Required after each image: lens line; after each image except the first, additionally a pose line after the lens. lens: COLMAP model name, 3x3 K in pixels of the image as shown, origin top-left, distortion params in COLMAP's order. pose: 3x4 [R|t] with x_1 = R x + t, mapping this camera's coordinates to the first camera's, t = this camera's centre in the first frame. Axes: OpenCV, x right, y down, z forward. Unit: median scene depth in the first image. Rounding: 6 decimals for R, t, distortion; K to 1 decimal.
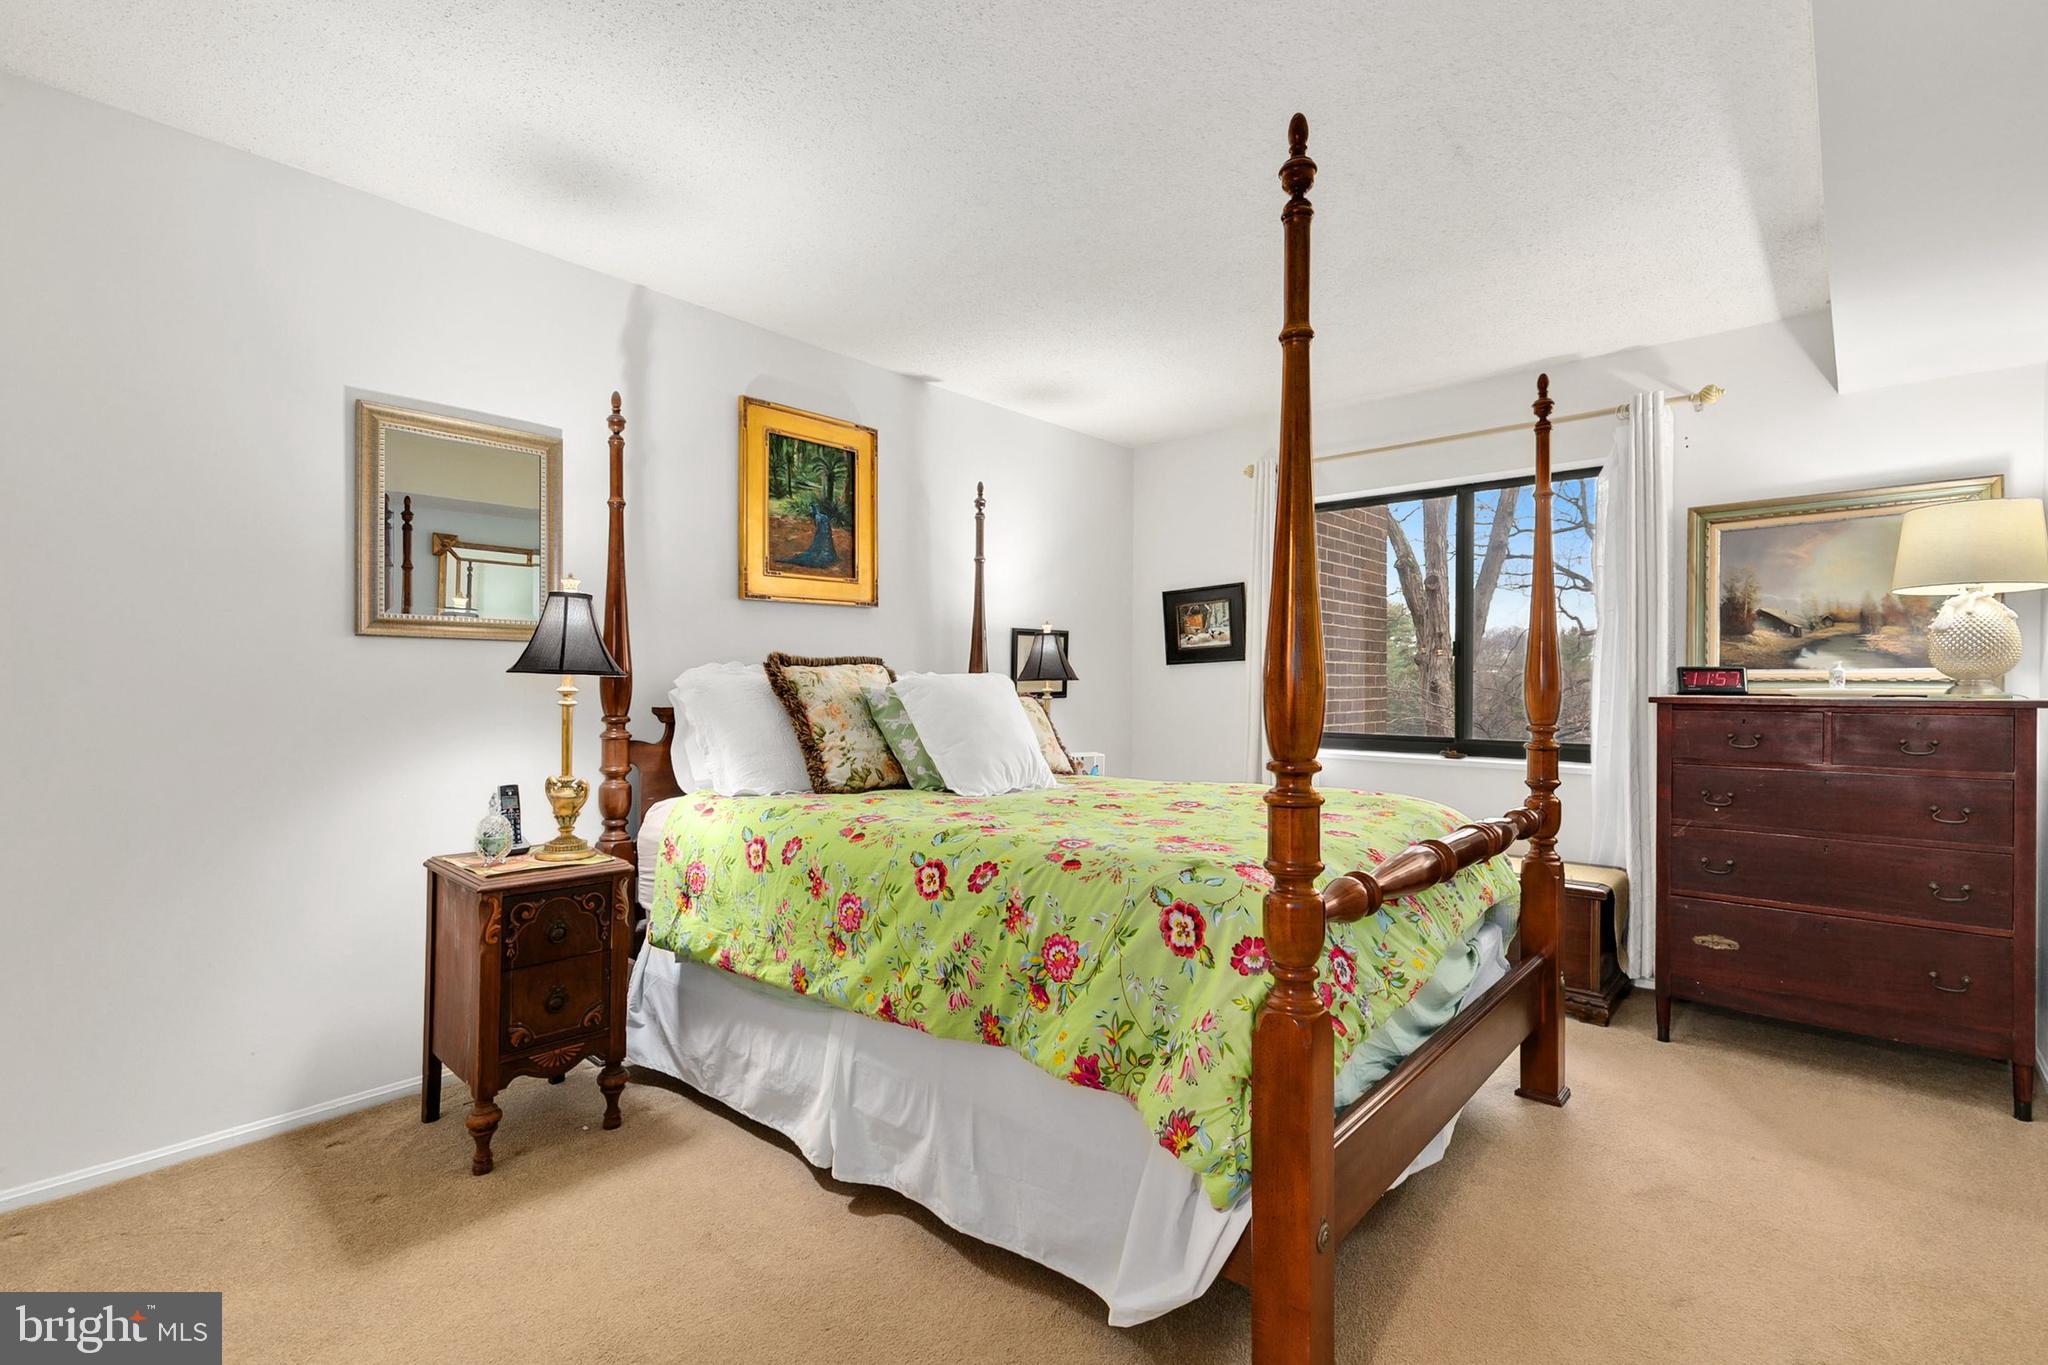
lens RADIAL K [[924.2, 0, 1024.0], [0, 924.2, 682.5], [0, 0, 1]] dist [0.004559, 0.000796]
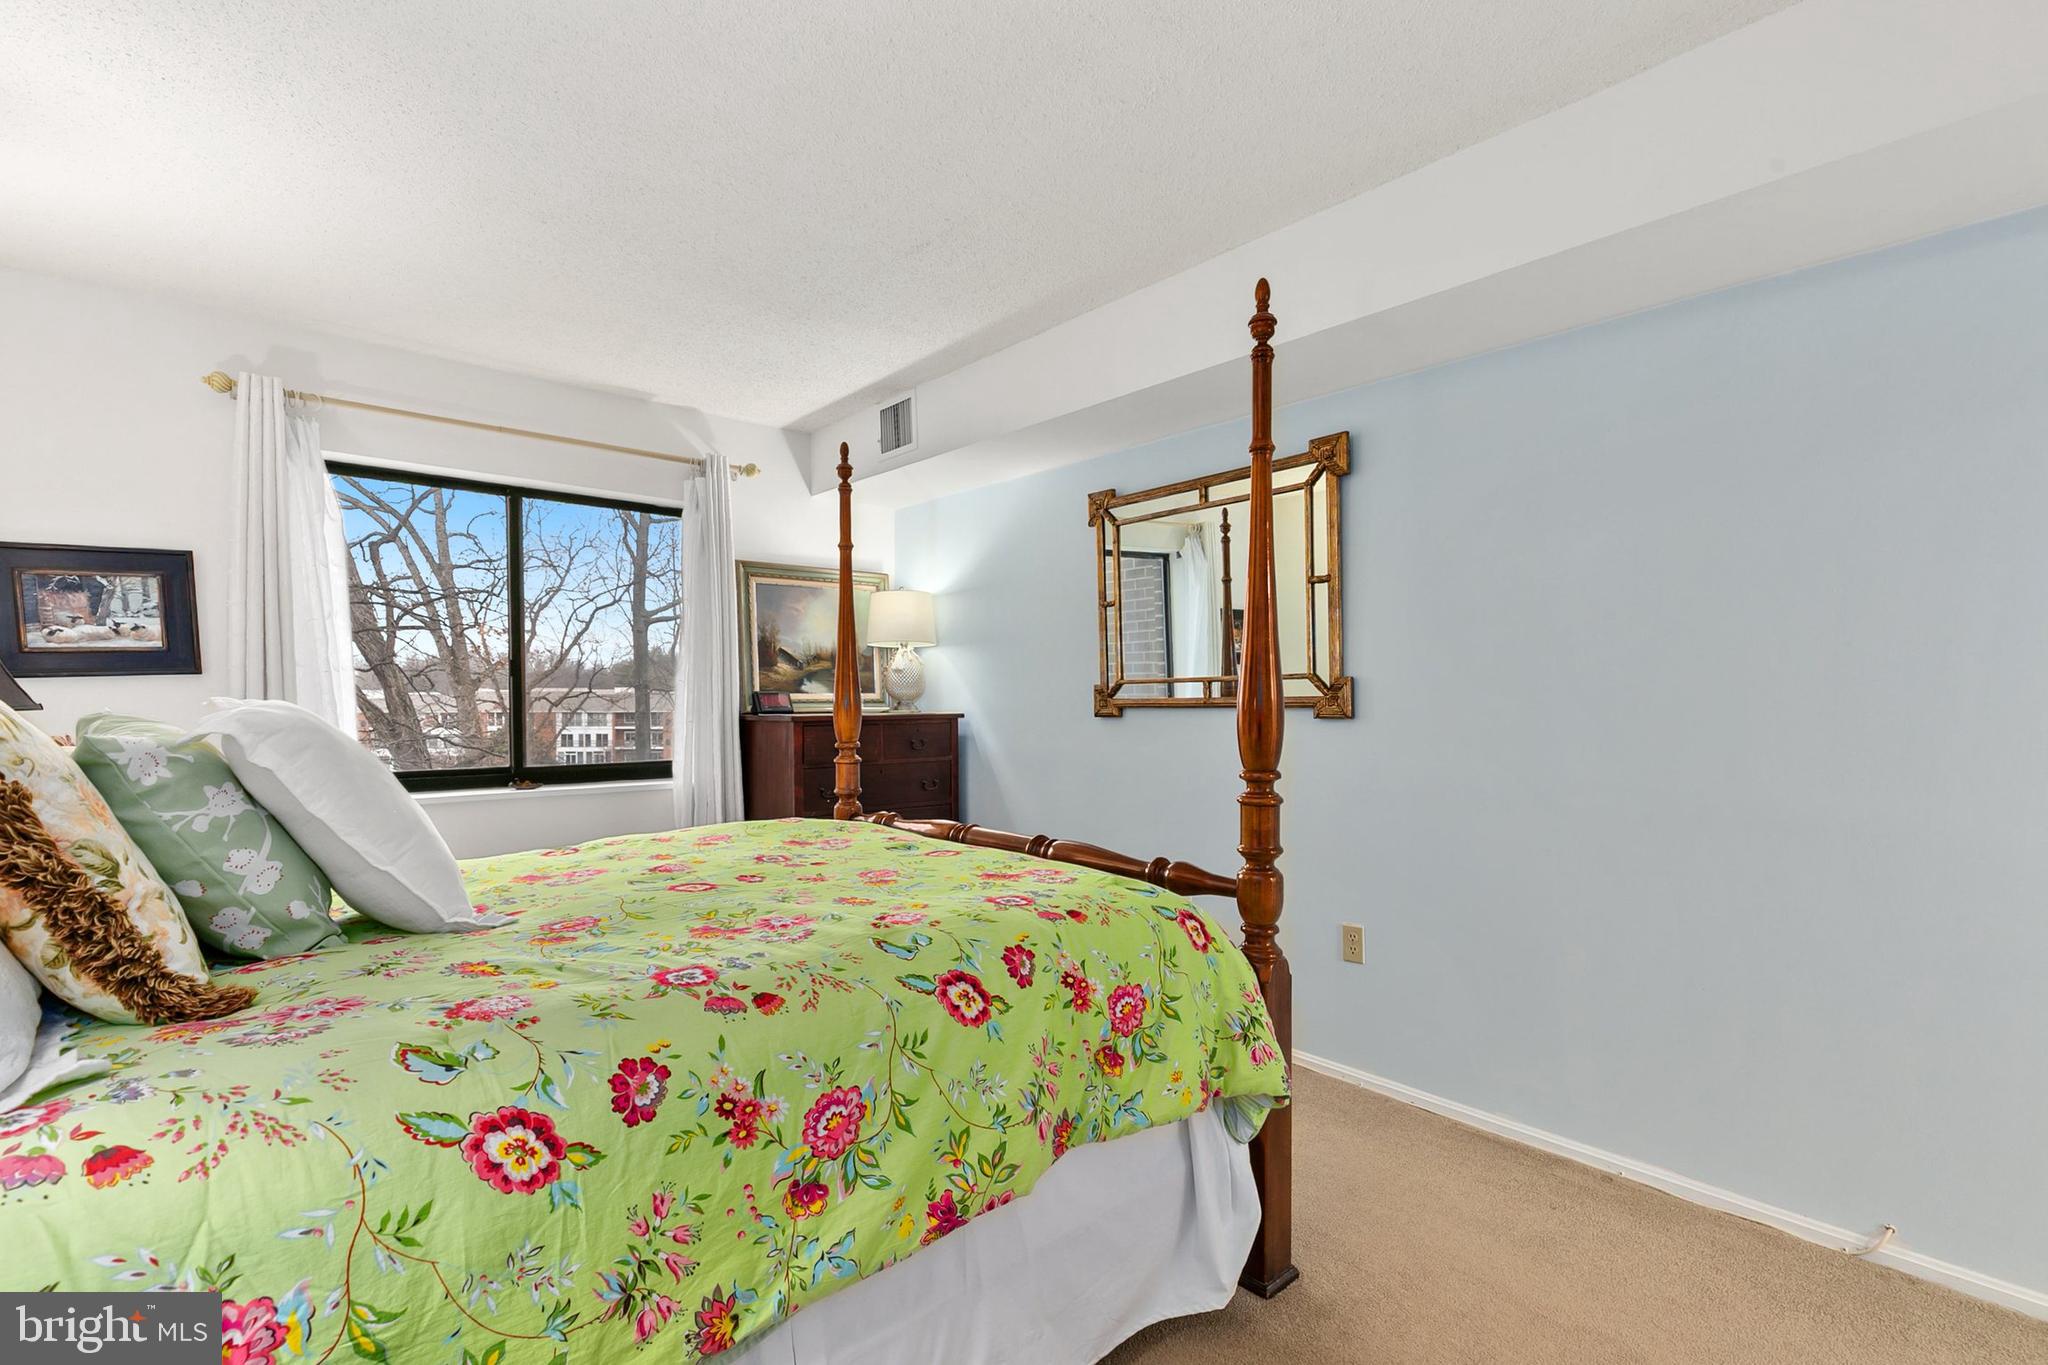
lens RADIAL K [[920.1, 0, 1021.7], [0, 920.1, 716.8], [0, 0, 1]] dist [0.002755, 0.000388]
pose [[0.132498, -0.022821, 0.990921, -0.457779], [0.002944, 0.999740, 0.022630, -0.010055], [-0.991179, -0.000081, 0.132531, 0.505221]]
